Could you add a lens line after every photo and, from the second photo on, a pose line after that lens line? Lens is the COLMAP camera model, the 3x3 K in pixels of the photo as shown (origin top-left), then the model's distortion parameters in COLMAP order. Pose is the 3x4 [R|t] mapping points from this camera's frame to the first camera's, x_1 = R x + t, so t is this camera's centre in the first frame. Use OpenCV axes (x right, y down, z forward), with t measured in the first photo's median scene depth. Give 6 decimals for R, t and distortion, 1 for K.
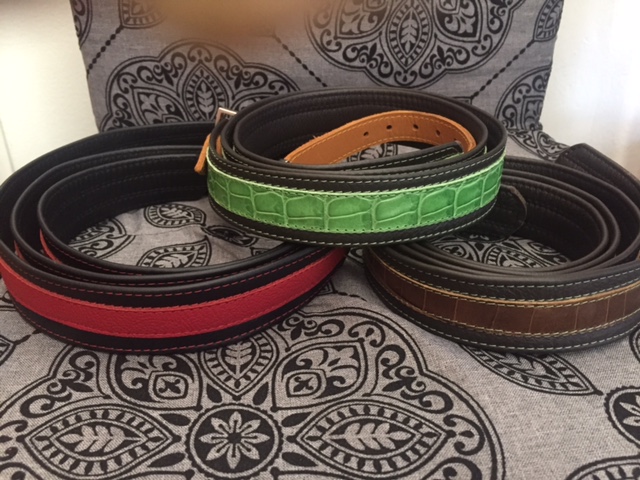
lens RADIAL K [[540.7, 0, 318.3], [0, 540.7, 241.1], [0, 0, 1]] dist [0.034967, -0.074116]
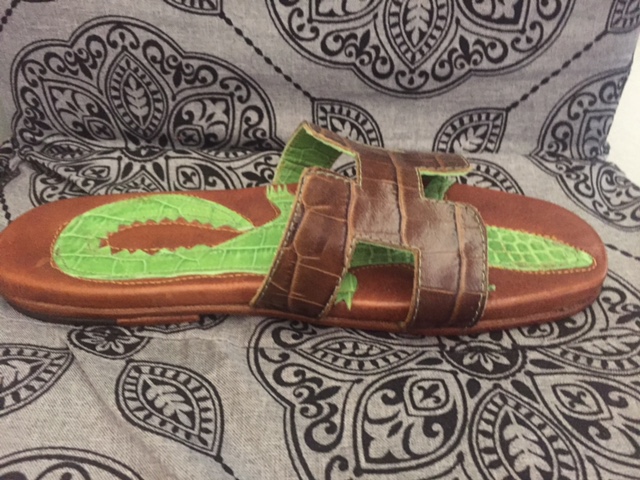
lens RADIAL K [[540.7, 0, 325.6], [0, 540.7, 239.7], [0, 0, 1]] dist [0.034967, -0.074116]
pose [[0.993766, 0.066452, -0.089516, 0.128392], [-0.058078, 0.993961, 0.093107, -0.156532], [0.095162, -0.087328, 0.991624, 0.278035]]
